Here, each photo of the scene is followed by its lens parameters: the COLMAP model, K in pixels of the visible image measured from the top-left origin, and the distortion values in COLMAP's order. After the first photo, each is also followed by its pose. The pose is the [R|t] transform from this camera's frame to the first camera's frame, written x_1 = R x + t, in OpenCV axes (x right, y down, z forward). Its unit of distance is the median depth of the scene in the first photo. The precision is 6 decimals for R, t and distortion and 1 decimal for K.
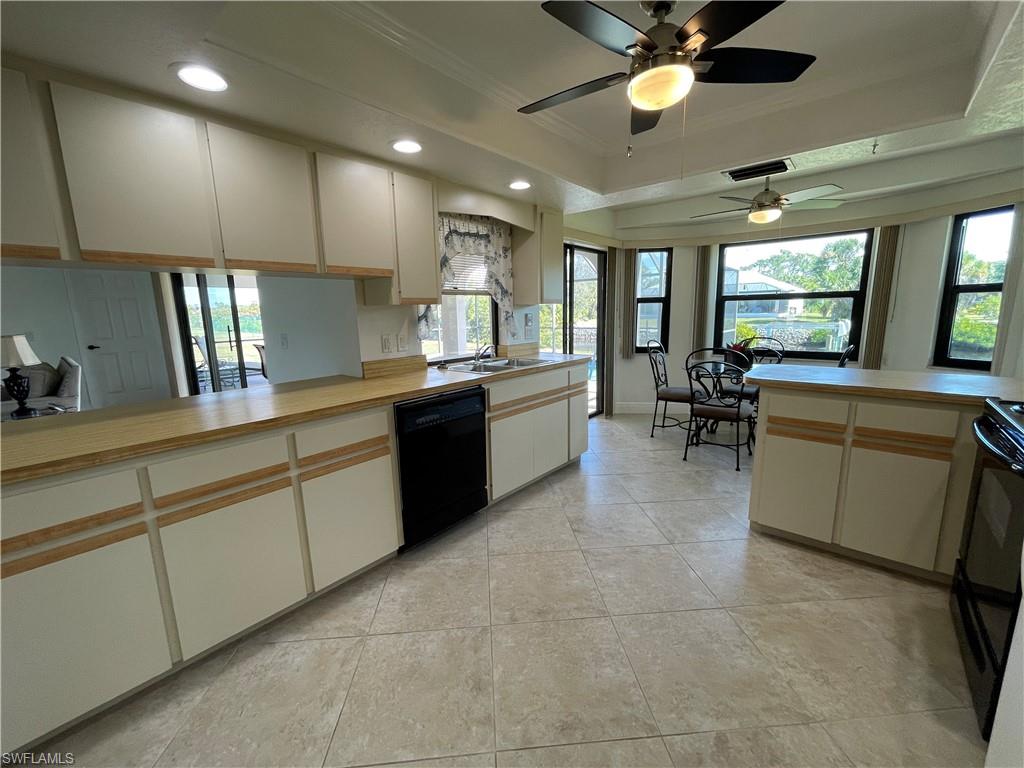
lens RADIAL K [[417.8, 0, 512.0], [0, 417.8, 384.0], [0, 0, 1]] dist [0.001534, 0.000102]
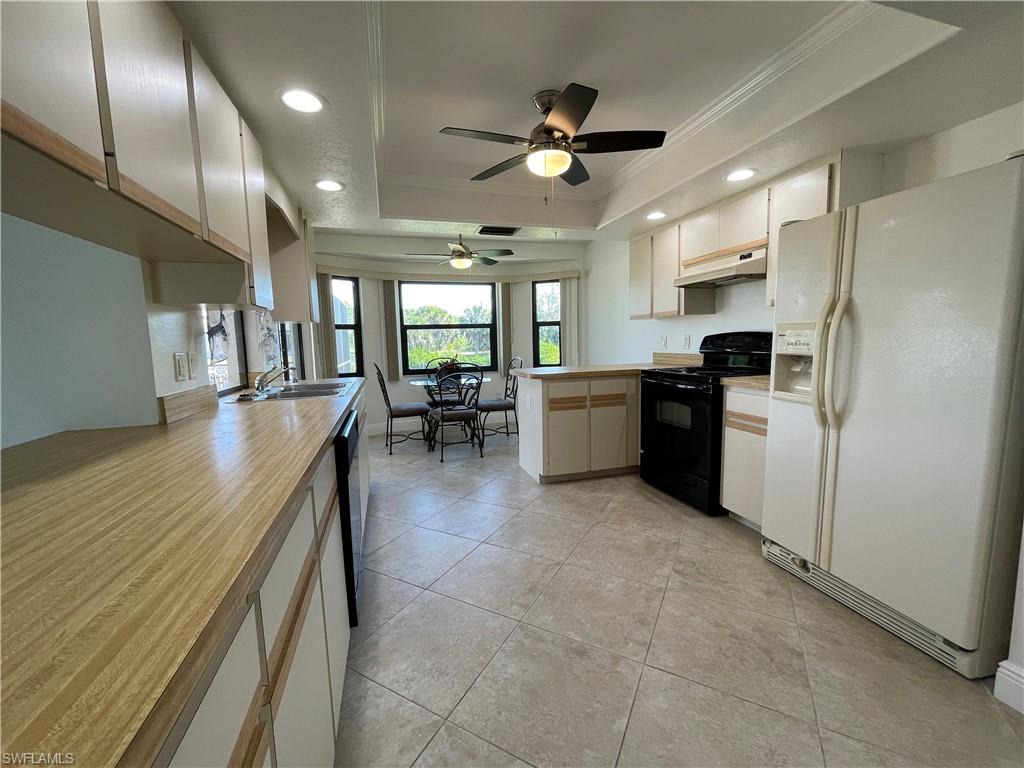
lens RADIAL K [[413.2, 0, 512.0], [0, 413.2, 384.0], [0, 0, 1]] dist [0.013797, -0.005258]
pose [[0.544156, -0.081813, 0.834986, -0.398152], [0.157246, 0.987543, -0.005715, 0.007431], [-0.824117, 0.134408, 0.550242, 0.182190]]
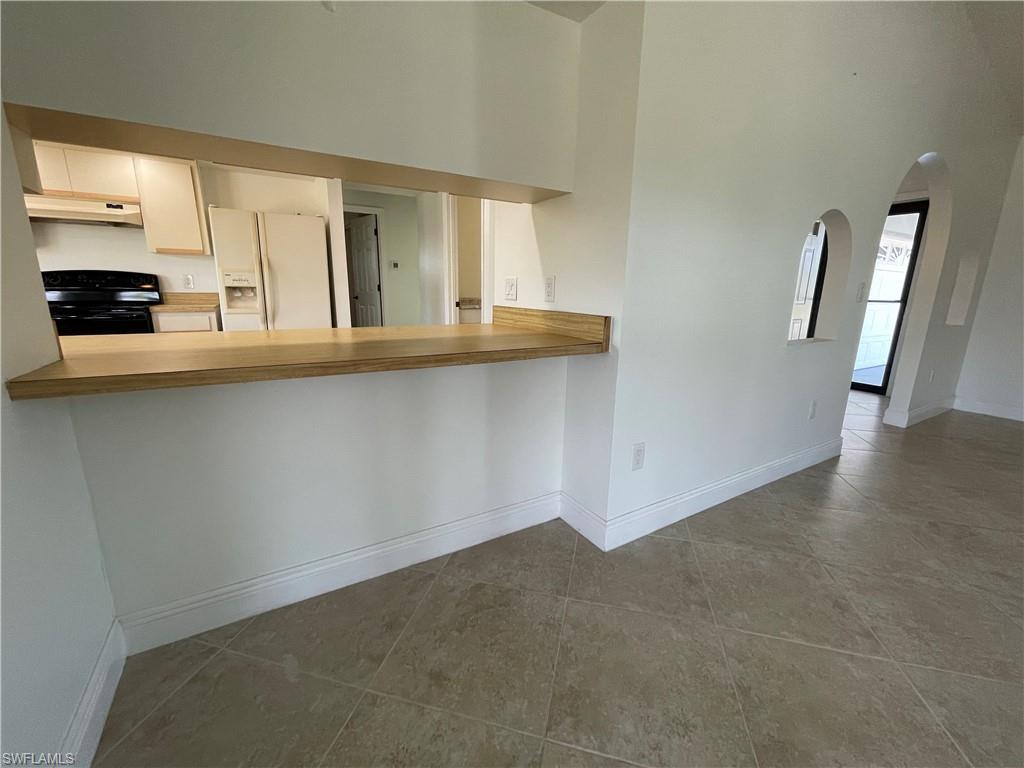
lens RADIAL K [[417.8, 0, 512.0], [0, 417.8, 384.0], [0, 0, 1]] dist [0.001534, 0.000102]
pose [[-0.945841, -0.065779, 0.317895, -0.655956], [0.061590, 0.925108, 0.374675, -0.086472], [-0.318733, 0.373962, -0.870954, 0.868329]]
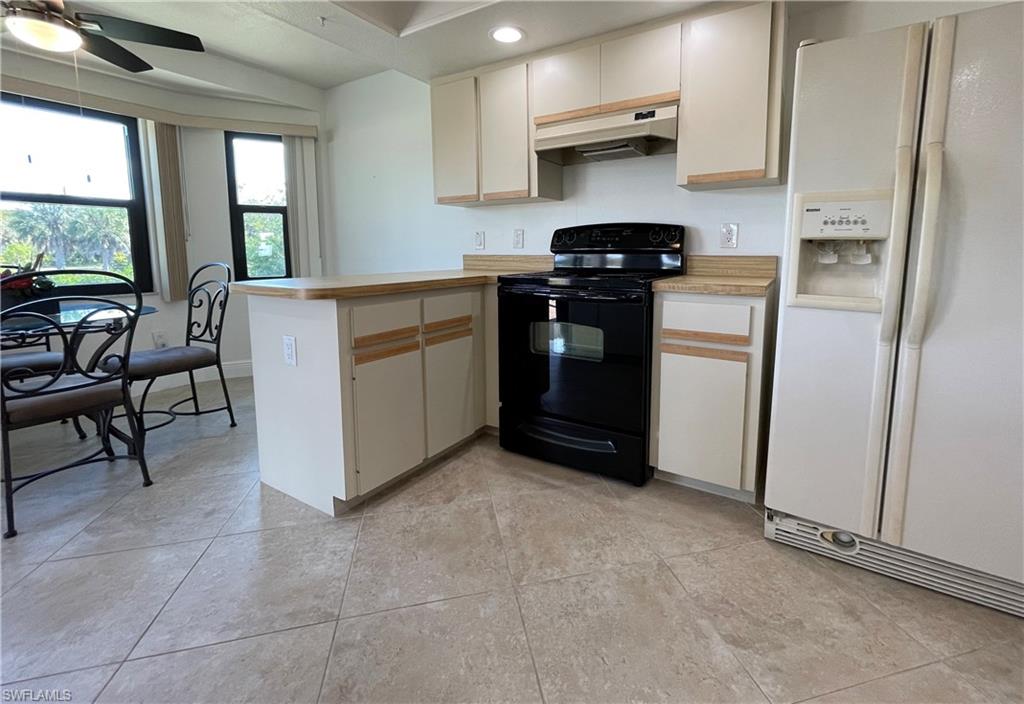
lens RADIAL K [[442.2, 0, 540.3], [0, 442.2, 297.9], [0, 0, 1]] dist [0.001059, 0.000257]
pose [[-0.166540, -0.084650, 0.982394, -0.098893], [0.175310, 0.977893, 0.113981, -0.013040], [-0.970325, 0.191206, -0.148018, 0.476133]]
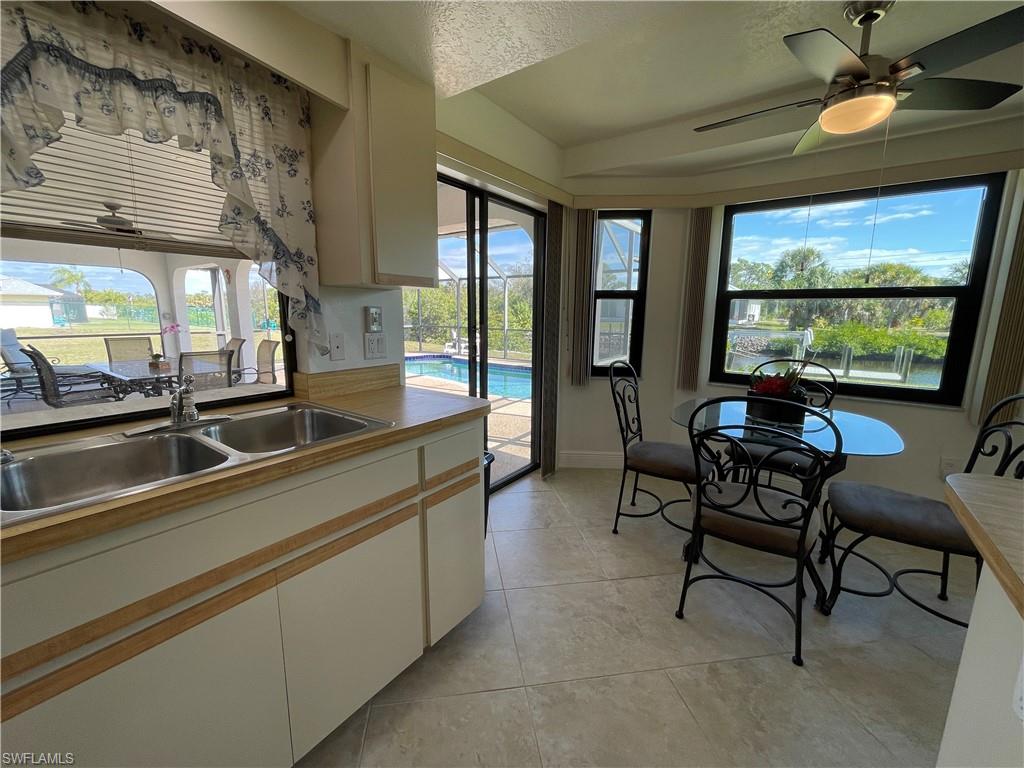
lens RADIAL K [[413.2, 0, 512.0], [0, 413.2, 384.0], [0, 0, 1]] dist [0.013797, -0.005258]
pose [[0.996706, 0.017215, 0.079251, 0.168974], [-0.017445, 0.999845, 0.002207, -0.083971], [-0.079201, -0.003582, 0.996852, 0.514973]]
